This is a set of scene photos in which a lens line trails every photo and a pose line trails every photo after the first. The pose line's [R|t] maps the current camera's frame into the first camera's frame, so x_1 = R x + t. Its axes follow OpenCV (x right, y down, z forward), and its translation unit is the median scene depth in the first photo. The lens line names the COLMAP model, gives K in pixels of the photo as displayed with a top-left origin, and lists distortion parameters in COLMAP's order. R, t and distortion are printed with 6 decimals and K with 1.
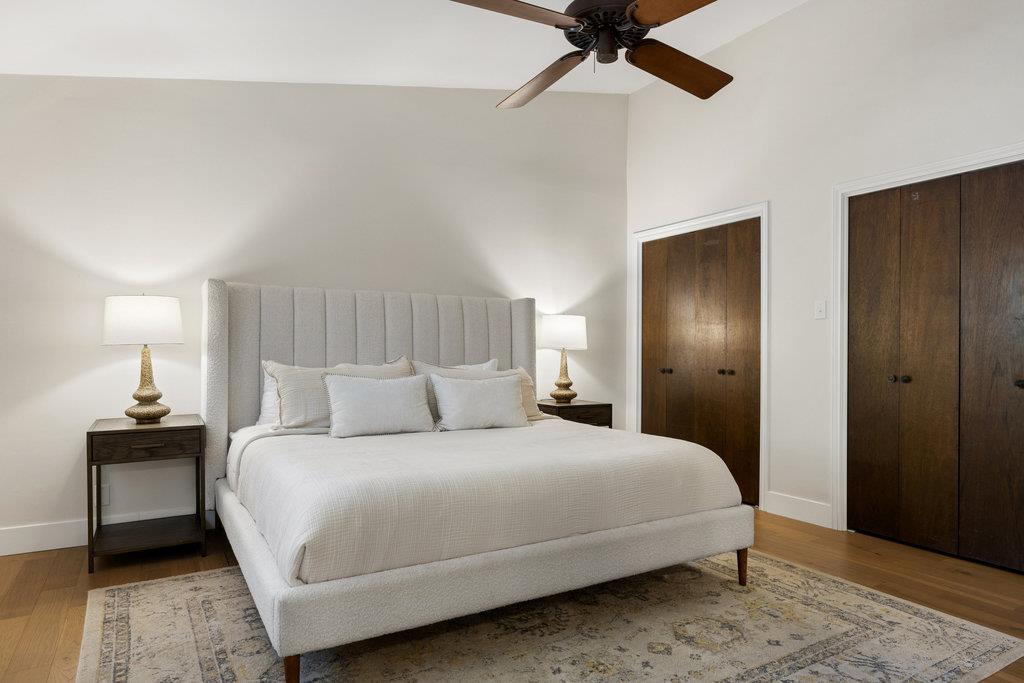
lens RADIAL K [[619.8, 0, 512.0], [0, 619.8, 341.5], [0, 0, 1]] dist [0.002678, 0.000677]
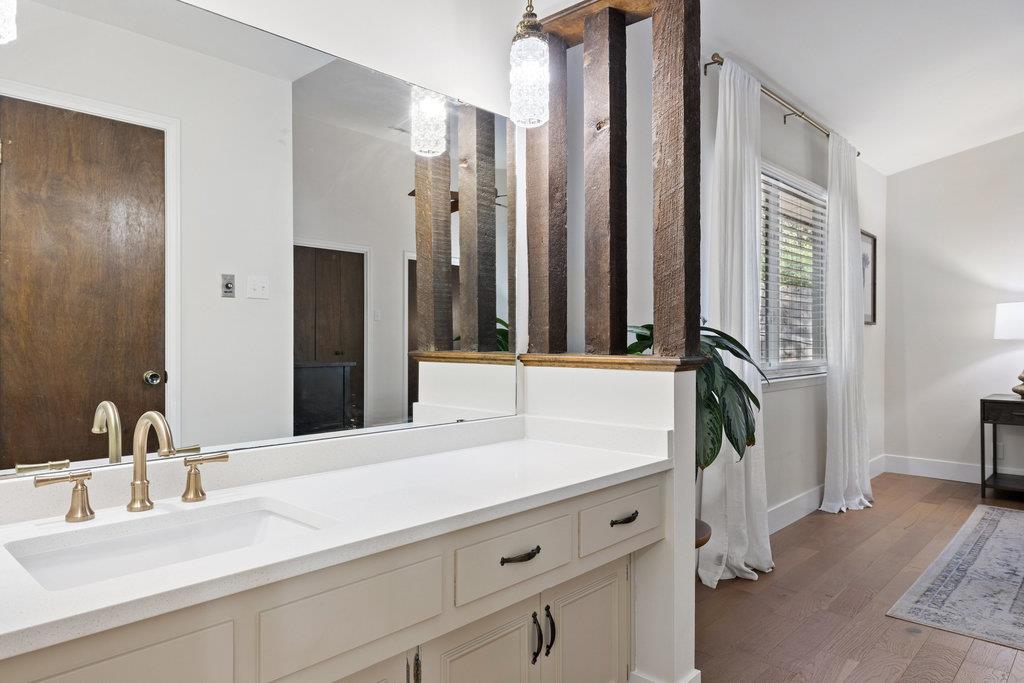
lens RADIAL K [[663.2, 0, 512.0], [0, 663.2, 341.5], [0, 0, 1]] dist [-0.001062, -0.000862]
pose [[0.281457, 0.000408, -0.959574, 0.441800], [0.003450, 0.999993, 0.001437, 0.006297], [0.959568, -0.003715, 0.281454, -0.431610]]
